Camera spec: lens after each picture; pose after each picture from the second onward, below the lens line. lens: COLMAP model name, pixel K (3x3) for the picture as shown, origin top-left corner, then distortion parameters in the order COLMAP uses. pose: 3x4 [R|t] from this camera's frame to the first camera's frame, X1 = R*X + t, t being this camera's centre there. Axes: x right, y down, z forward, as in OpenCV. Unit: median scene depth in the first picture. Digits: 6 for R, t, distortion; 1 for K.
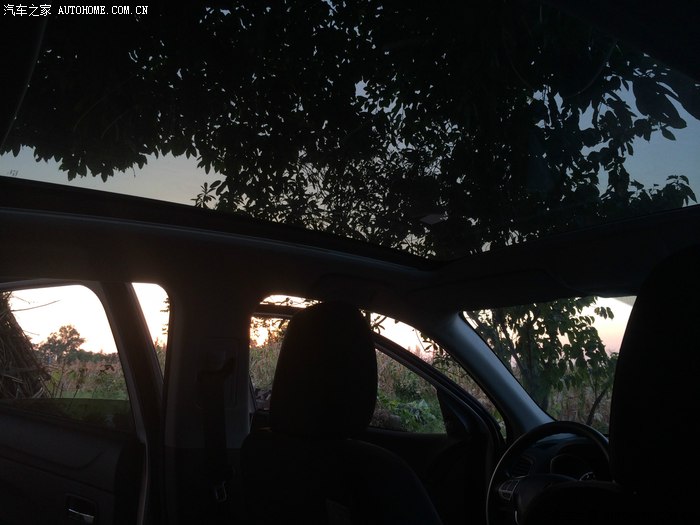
lens RADIAL K [[603.3, 0, 346.8], [0, 603.3, 255.0], [0, 0, 1]] dist [0.085555, -0.124381]
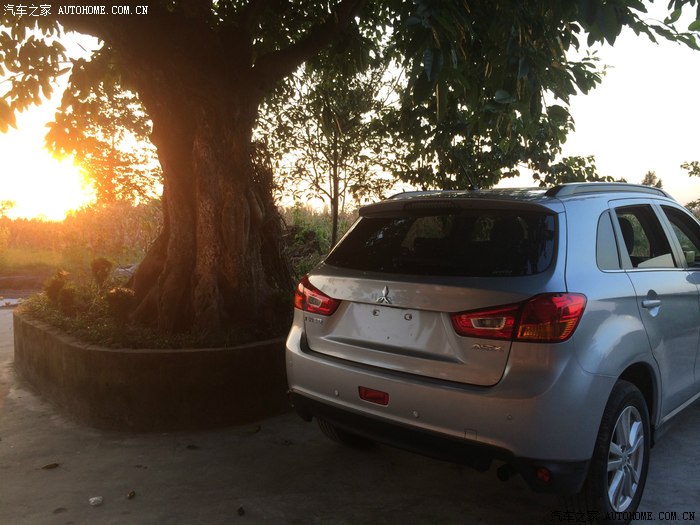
lens RADIAL K [[603.3, 0, 348.0], [0, 603.3, 261.3], [0, 0, 1]] dist [0.085555, -0.124381]
pose [[0.973846, -0.031643, 0.224994, -0.365767], [-0.028372, 0.965567, 0.258602, -0.123773], [-0.225430, -0.258223, 0.939416, -0.468937]]
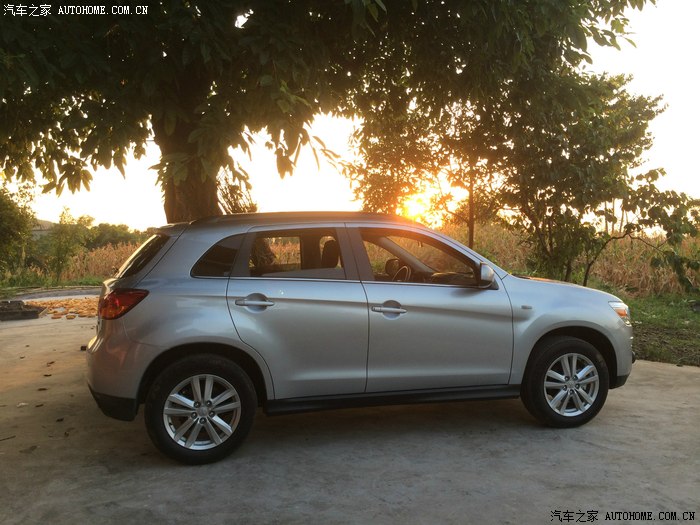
lens RADIAL K [[603.3, 0, 345.8], [0, 603.3, 254.9], [0, 0, 1]] dist [0.085555, -0.124381]
pose [[0.948983, -0.016524, -0.314894, 0.297353], [0.081597, 0.977481, 0.194611, -0.139248], [0.304587, -0.210377, 0.928961, -0.635334]]
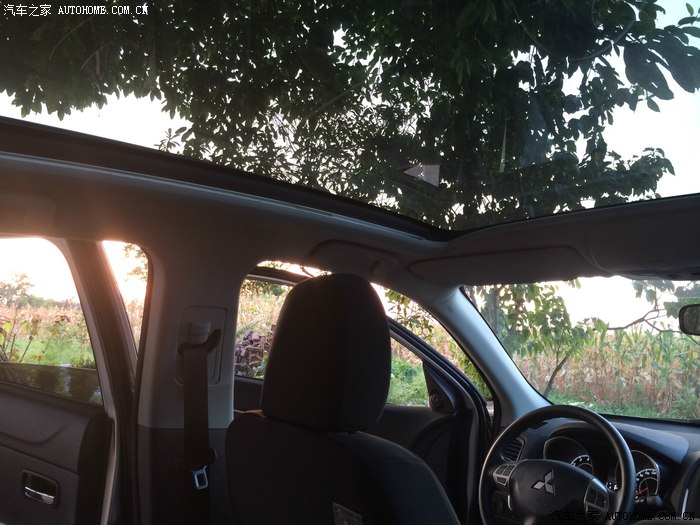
lens RADIAL K [[603.3, 0, 344.8], [0, 603.3, 257.0], [0, 0, 1]] dist [0.085555, -0.124381]
pose [[0.997050, 0.043612, 0.063168, -0.013915], [-0.048238, 0.996116, 0.073660, -0.002187], [-0.059710, -0.076490, 0.995281, 0.025227]]
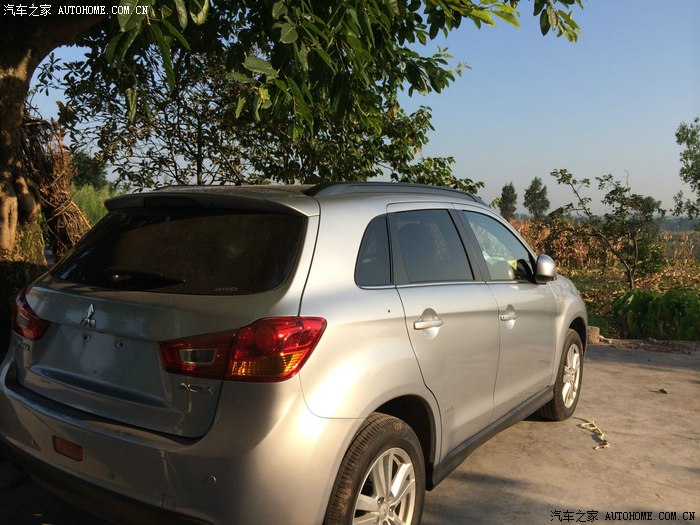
lens RADIAL K [[603.3, 0, 357.0], [0, 603.3, 265.4], [0, 0, 1]] dist [0.085555, -0.124381]
pose [[0.923334, -0.022769, 0.383321, -0.219604], [-0.084178, 0.961958, 0.259906, -0.114781], [-0.374657, -0.272247, 0.886292, -0.411809]]
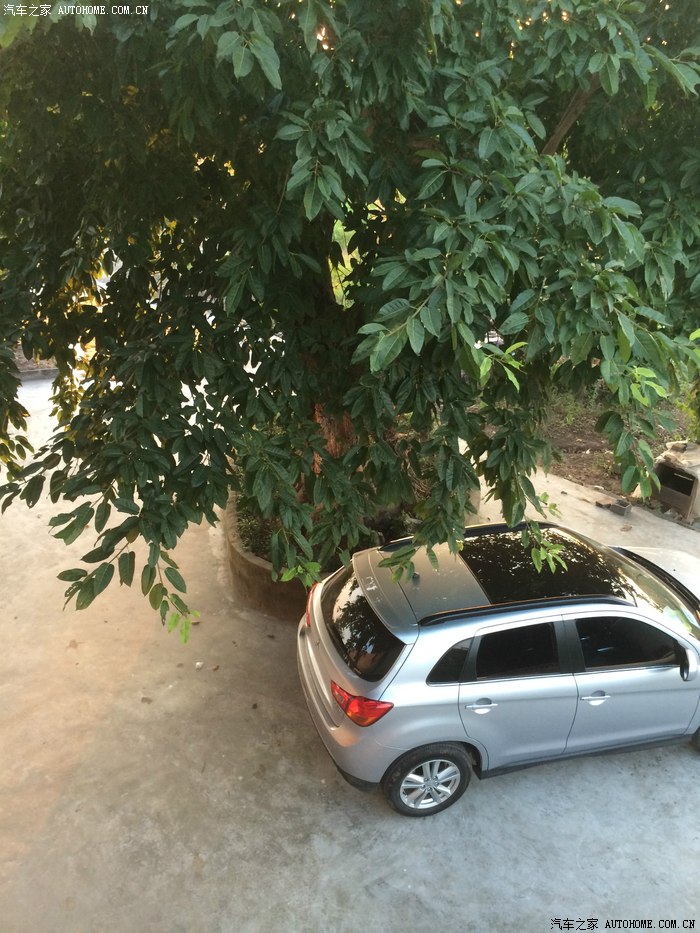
lens RADIAL K [[804.2, 0, 346.1], [0, 804.2, 469.9], [0, 0, 1]] dist [0.085555, -0.124381]
pose [[0.946712, 0.163919, -0.277250, 0.063066], [0.037940, 0.798057, 0.601386, -0.793879], [0.319840, -0.579858, 0.749311, -0.682793]]
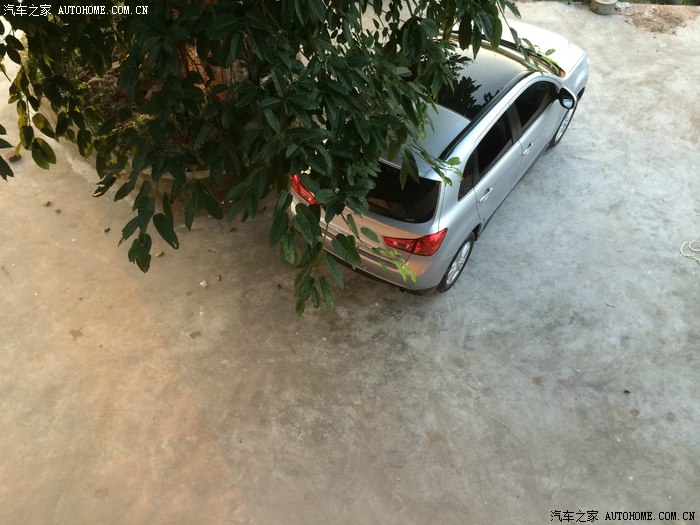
lens RADIAL K [[603.3, 0, 346.3], [0, 603.3, 262.2], [0, 0, 1]] dist [0.085555, -0.124381]
pose [[0.931692, -0.286929, 0.222758, -0.459551], [-0.068991, 0.462301, 0.884035, -0.754657], [-0.356636, -0.839017, 0.410927, -0.465626]]
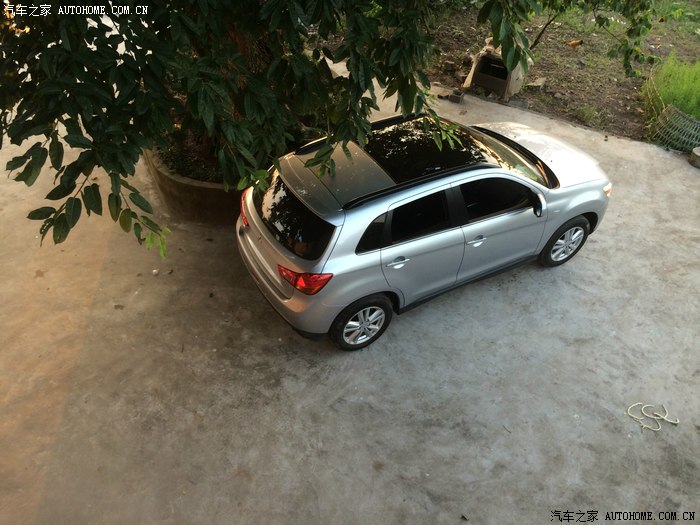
lens RADIAL K [[603.3, 0, 347.7], [0, 603.3, 261.0], [0, 0, 1]] dist [0.085555, -0.124381]
pose [[0.997017, 0.057479, -0.051509, -0.036596], [0.006126, 0.606341, 0.795181, -0.721480], [0.076938, -0.793125, 0.604180, -0.634669]]
